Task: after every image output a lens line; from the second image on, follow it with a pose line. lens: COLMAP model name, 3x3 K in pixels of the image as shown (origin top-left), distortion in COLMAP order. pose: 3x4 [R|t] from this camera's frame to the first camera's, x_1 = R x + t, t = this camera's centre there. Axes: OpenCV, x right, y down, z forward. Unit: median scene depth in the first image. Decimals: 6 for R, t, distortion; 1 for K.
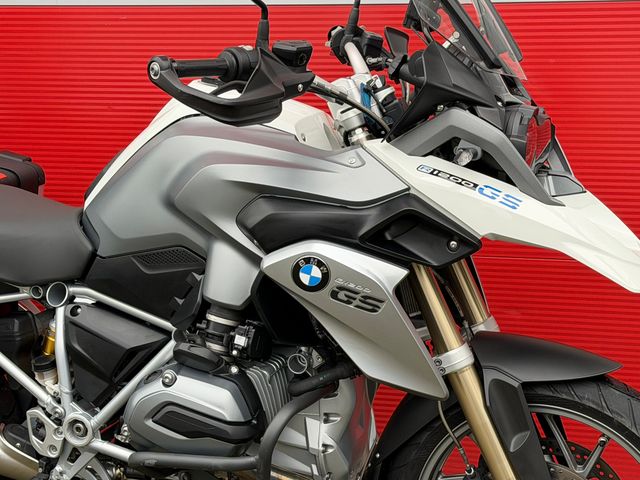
lens RADIAL K [[1400.9, 0, 319.6], [0, 1400.9, 250.7], [0, 0, 1]] dist [0.130652, 0.225656]
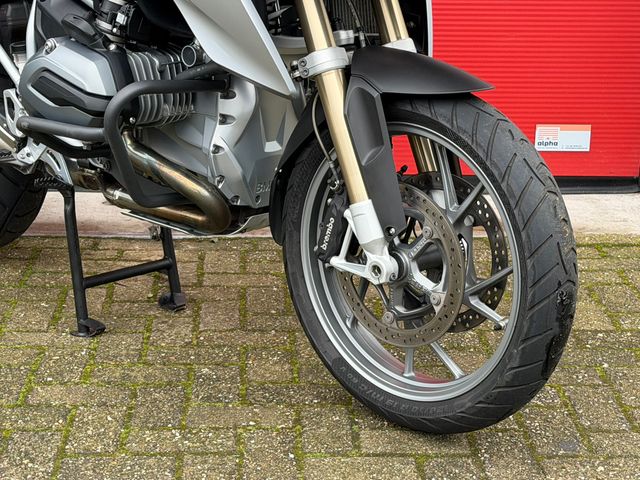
lens RADIAL K [[1400.9, 0, 319.6], [0, 1400.9, 250.7], [0, 0, 1]] dist [0.130652, 0.225656]
pose [[0.917347, 0.152742, -0.367621, 0.466721], [-0.127482, 0.987546, 0.092200, 0.116100], [0.377125, -0.037714, 0.925394, 0.113891]]
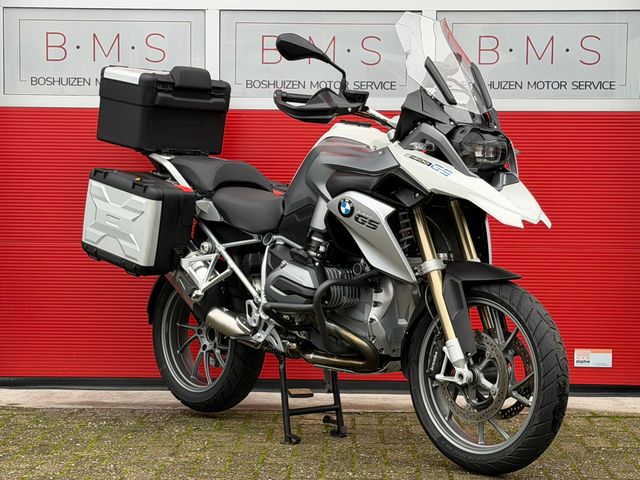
lens RADIAL K [[1400.9, 0, 319.6], [0, 1400.9, 250.7], [0, 0, 1]] dist [0.130652, 0.225656]
pose [[0.885598, 0.053040, -0.461414, 0.798506], [-0.134432, 0.980206, -0.145341, 0.336610], [0.444572, 0.190743, 0.875199, -0.633330]]
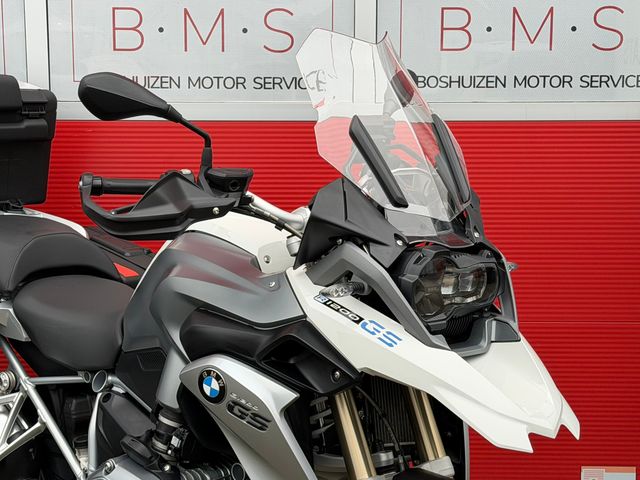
lens RADIAL K [[1400.9, 0, 319.6], [0, 1400.9, 250.7], [0, 0, 1]] dist [0.130652, 0.225656]
pose [[0.901113, 0.084762, -0.425217, 0.485203], [-0.119298, 0.991323, -0.055205, -0.034225], [0.416848, 0.100474, 0.903406, 0.058532]]
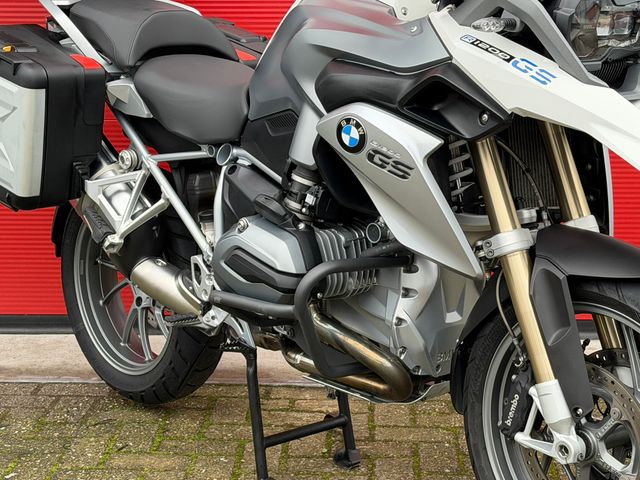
lens RADIAL K [[1400.9, 0, 319.6], [0, 1400.9, 250.7], [0, 0, 1]] dist [0.130652, 0.225656]
pose [[0.877662, 0.125858, -0.462460, 0.435871], [-0.123078, 0.991732, 0.036319, 0.062864], [0.463207, 0.025043, 0.885896, 0.076630]]
